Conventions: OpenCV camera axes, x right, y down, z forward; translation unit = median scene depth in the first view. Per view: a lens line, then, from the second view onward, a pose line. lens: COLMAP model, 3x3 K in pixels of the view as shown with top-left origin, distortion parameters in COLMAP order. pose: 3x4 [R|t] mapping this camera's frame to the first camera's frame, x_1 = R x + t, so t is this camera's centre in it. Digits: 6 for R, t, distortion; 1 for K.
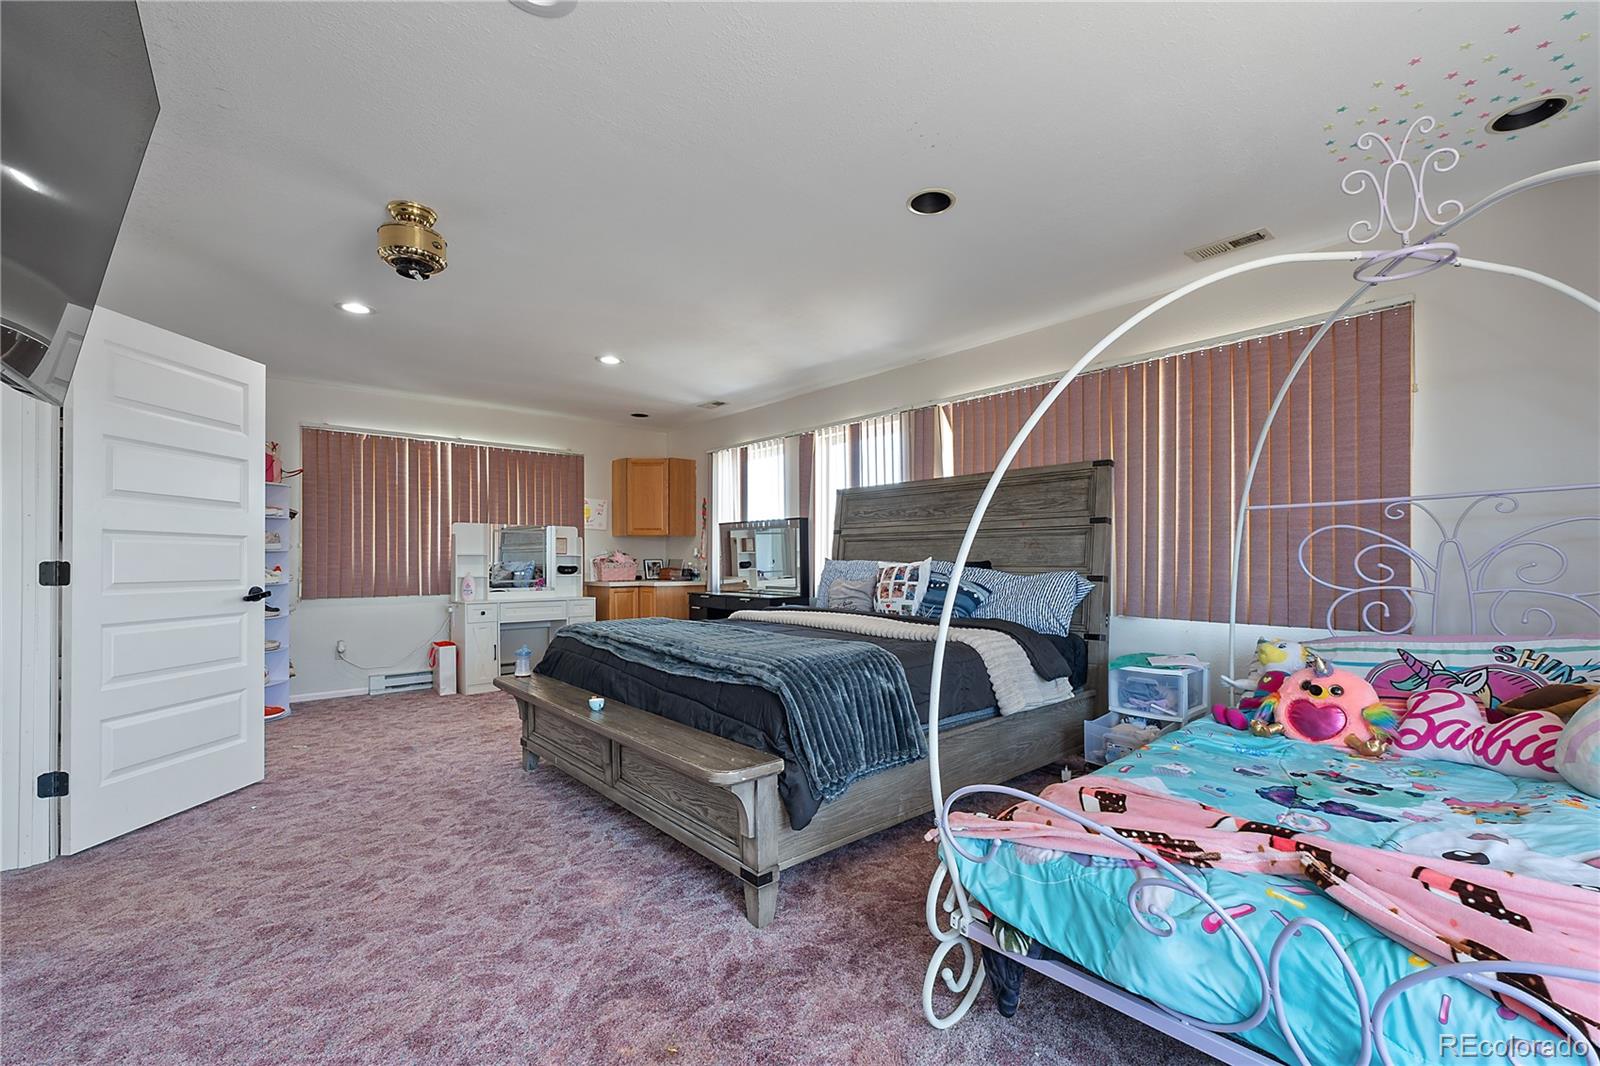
lens RADIAL K [[682.5, 0, 806.9], [0, 682.5, 544.6], [0, 0, 1]] dist [0.002242, -0.000073]
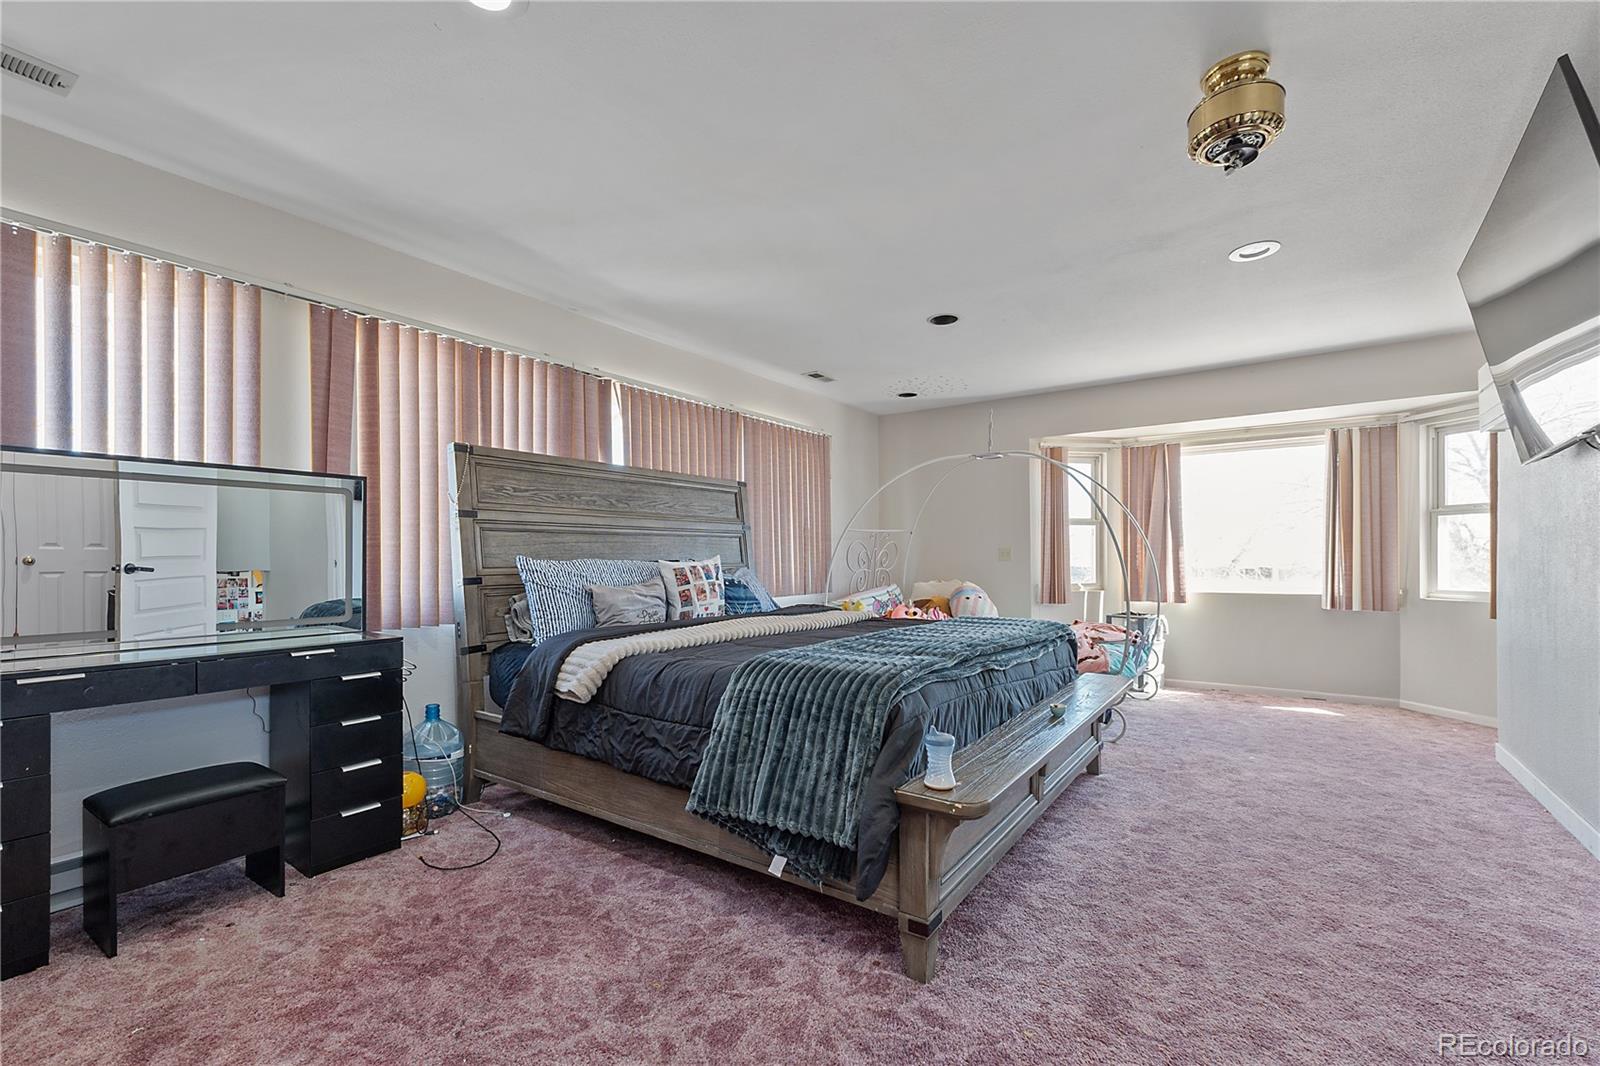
lens RADIAL K [[682.5, 0, 806.5], [0, 682.5, 550.4], [0, 0, 1]] dist [0.002242, -0.000073]
pose [[-0.238705, 0.010009, 0.971041, -0.712039], [-0.012680, 0.999830, -0.013423, 0.020705], [-0.971009, -0.015516, -0.238537, 0.981723]]
